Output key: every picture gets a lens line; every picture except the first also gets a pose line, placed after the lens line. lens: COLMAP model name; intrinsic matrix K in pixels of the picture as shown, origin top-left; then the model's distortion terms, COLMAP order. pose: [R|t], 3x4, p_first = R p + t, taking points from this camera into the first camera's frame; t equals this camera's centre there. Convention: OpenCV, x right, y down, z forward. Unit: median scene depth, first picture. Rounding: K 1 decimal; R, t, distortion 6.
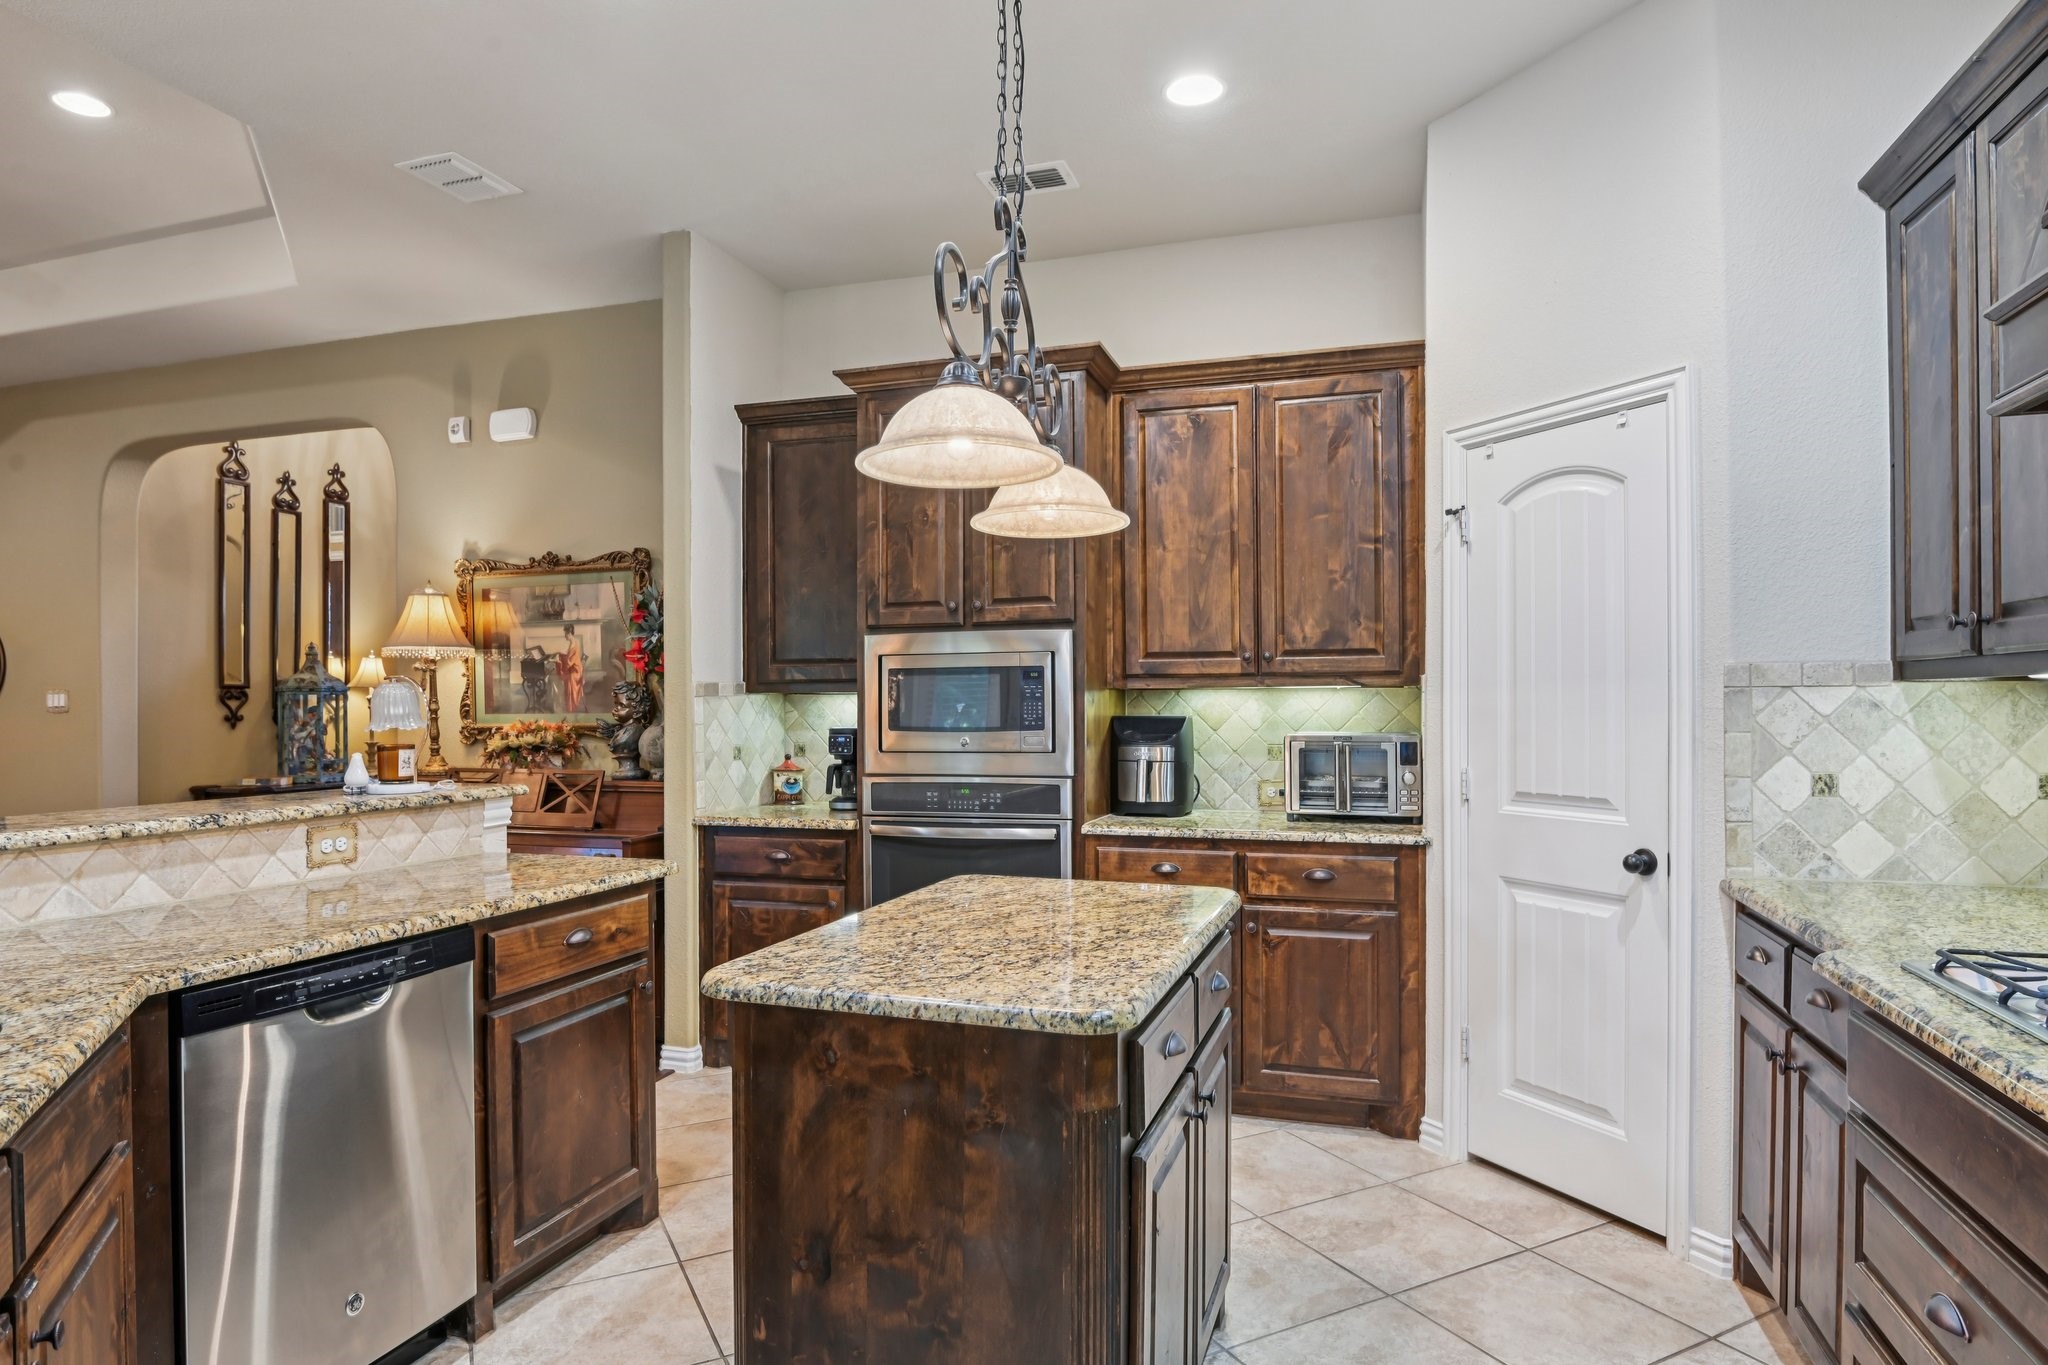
lens RADIAL K [[1143.9, 0, 1009.4], [0, 1143.9, 701.2], [0, 0, 1]] dist [-0.013411, -0.004064]
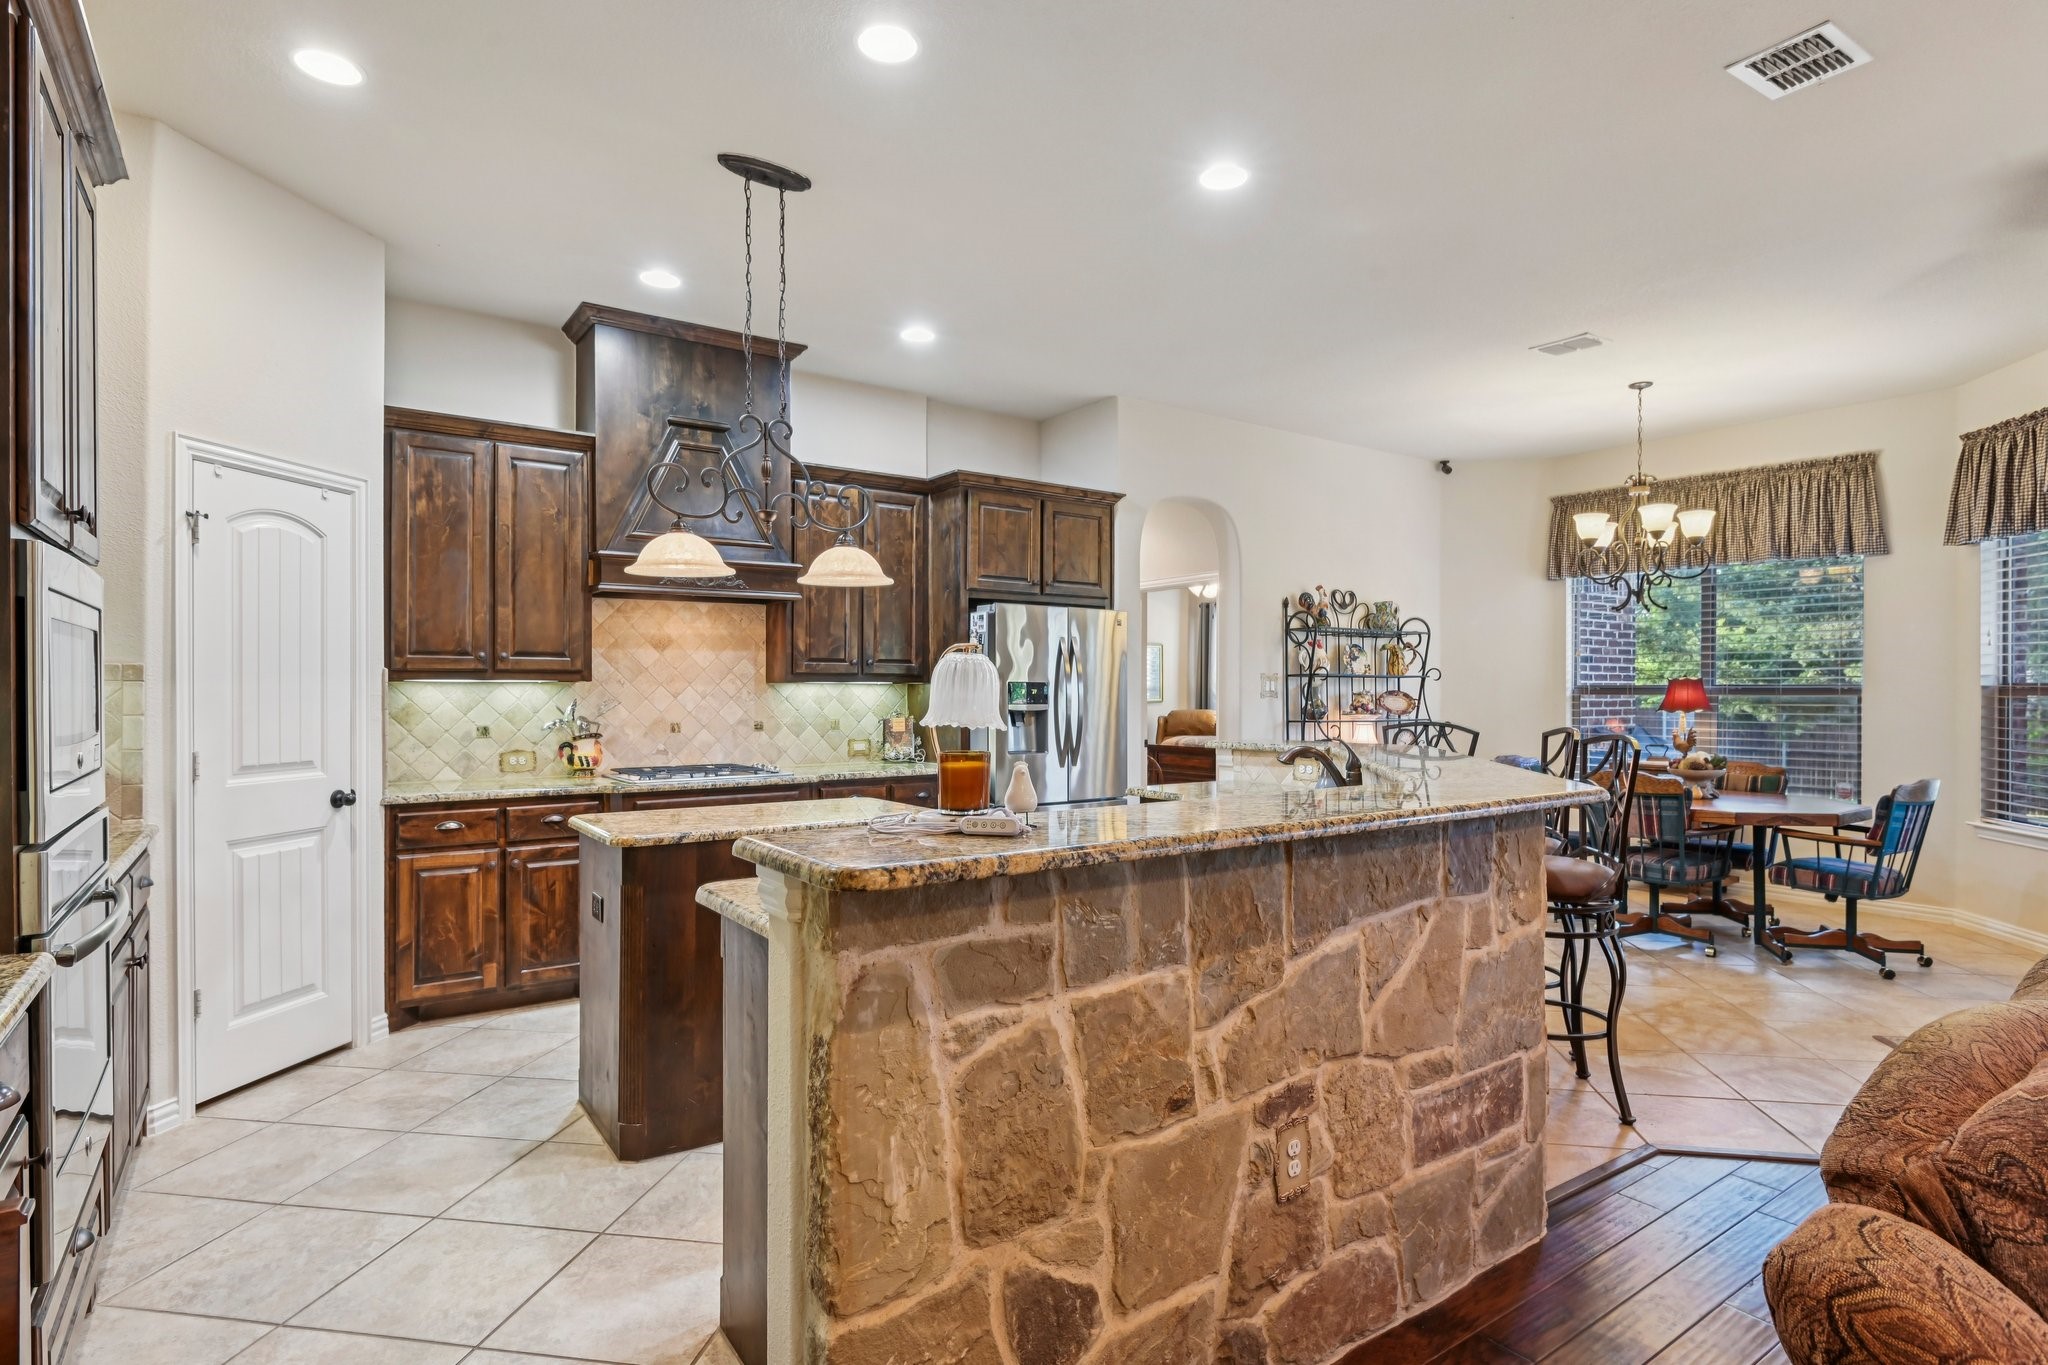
lens RADIAL K [[1051.8, 0, 1019.2], [0, 1051.8, 686.2], [0, 0, 1]] dist [-0.007454, -0.003435]
pose [[-0.804044, 0.005137, 0.594547, -0.660348], [0.002120, 0.999981, -0.005773, 0.002347], [-0.594565, -0.003381, -0.804040, 1.069949]]
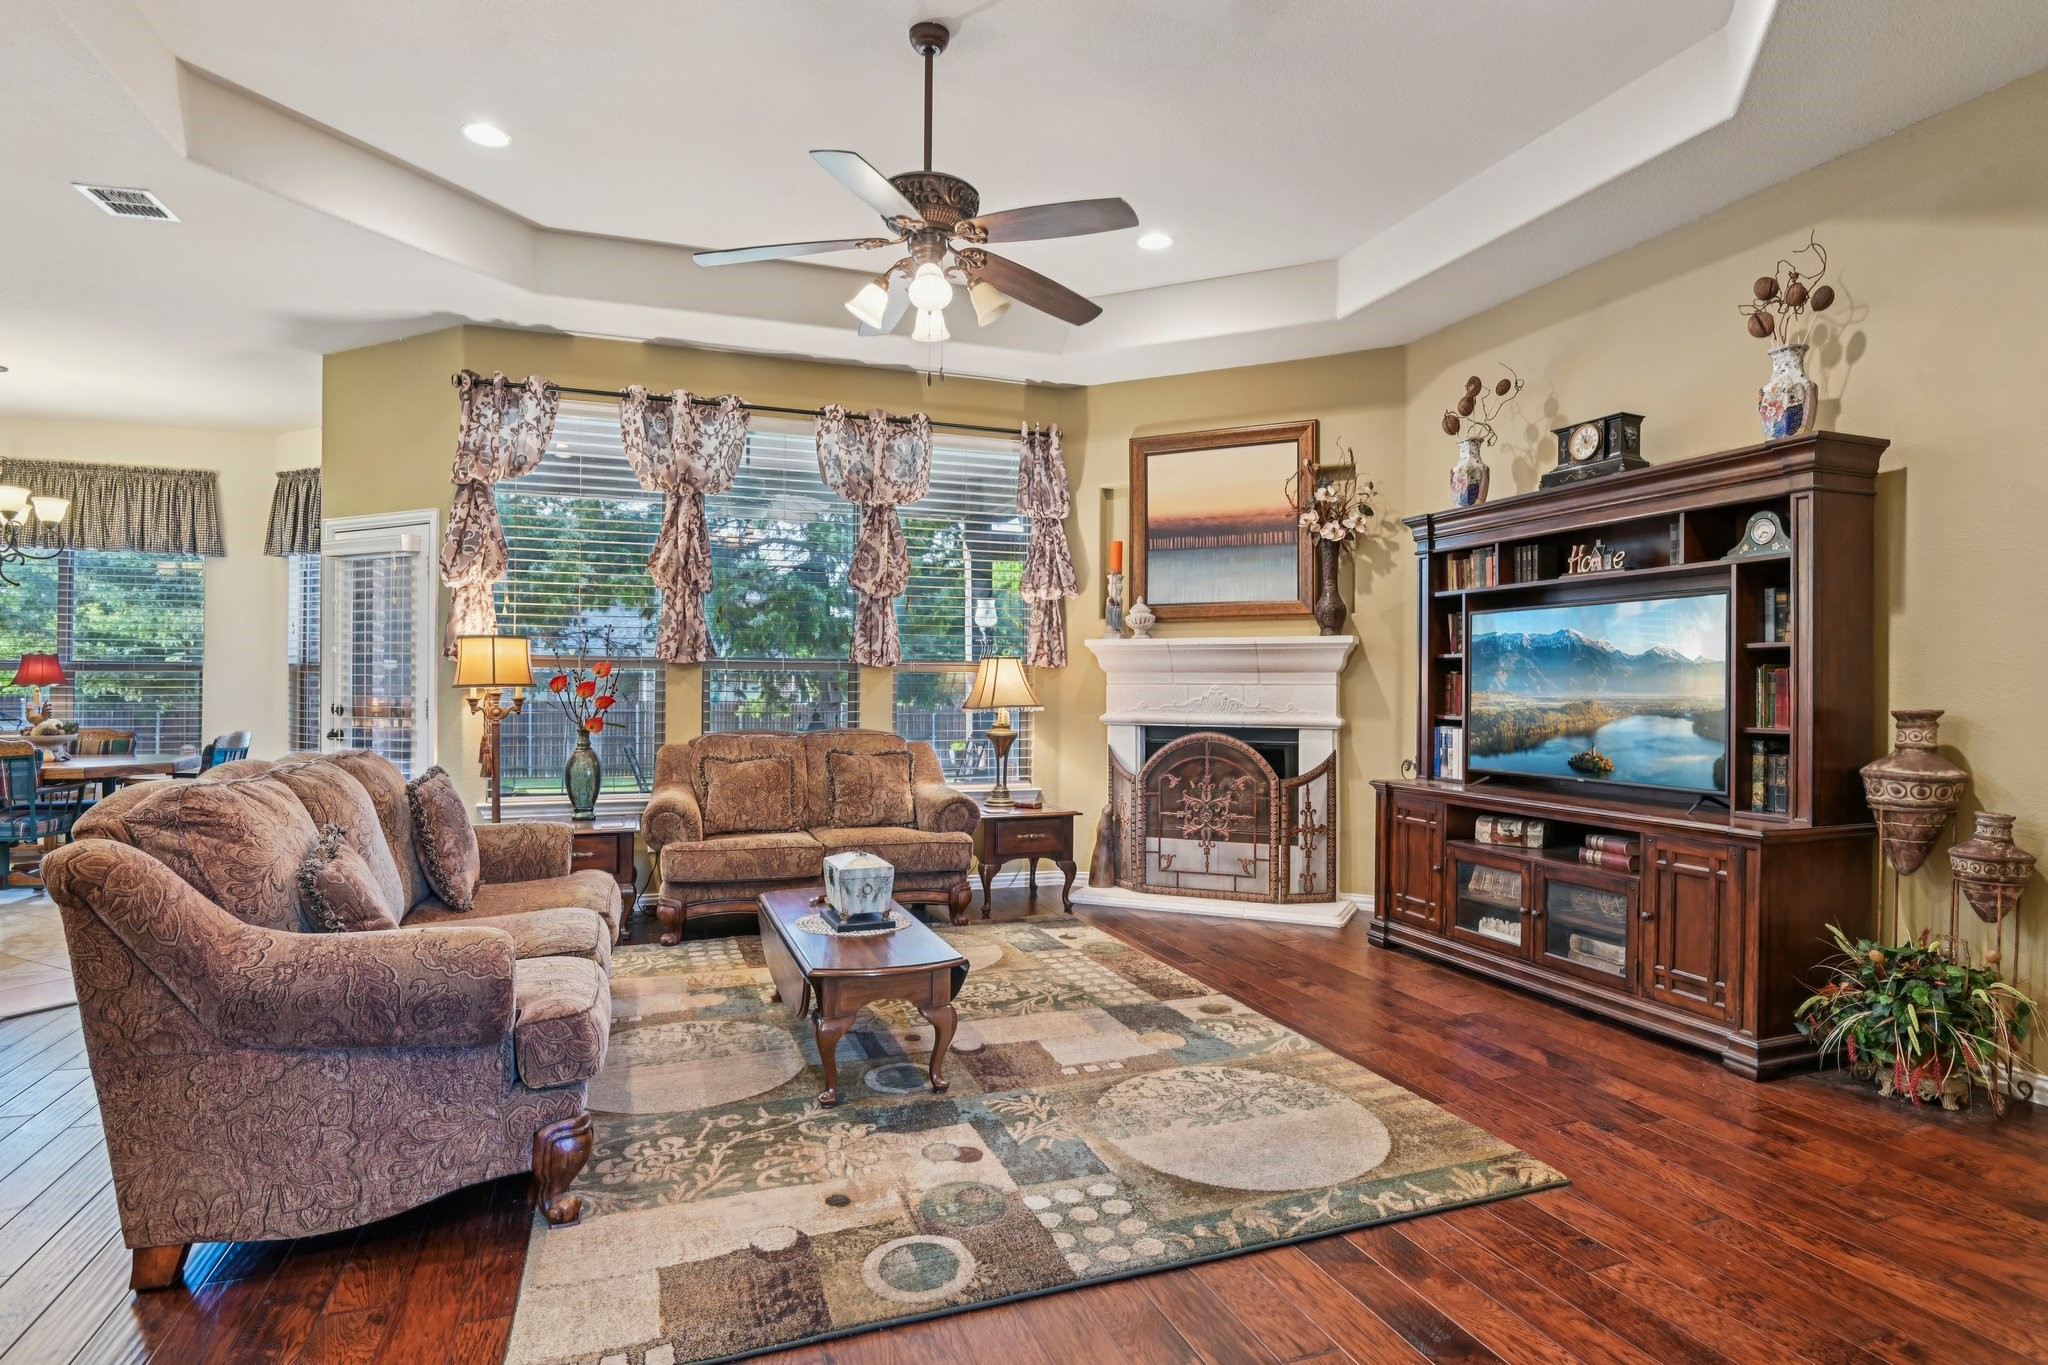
lens RADIAL K [[1085.0, 0, 1023.7], [0, 1085.0, 683.6], [0, 0, 1]] dist [-0.012848, -0.008011]
pose [[-0.785863, 0.000726, -0.618400, -0.705766], [0.001001, 0.999999, -0.000098, 0.031222], [0.618399, -0.000696, -0.785864, 1.469433]]
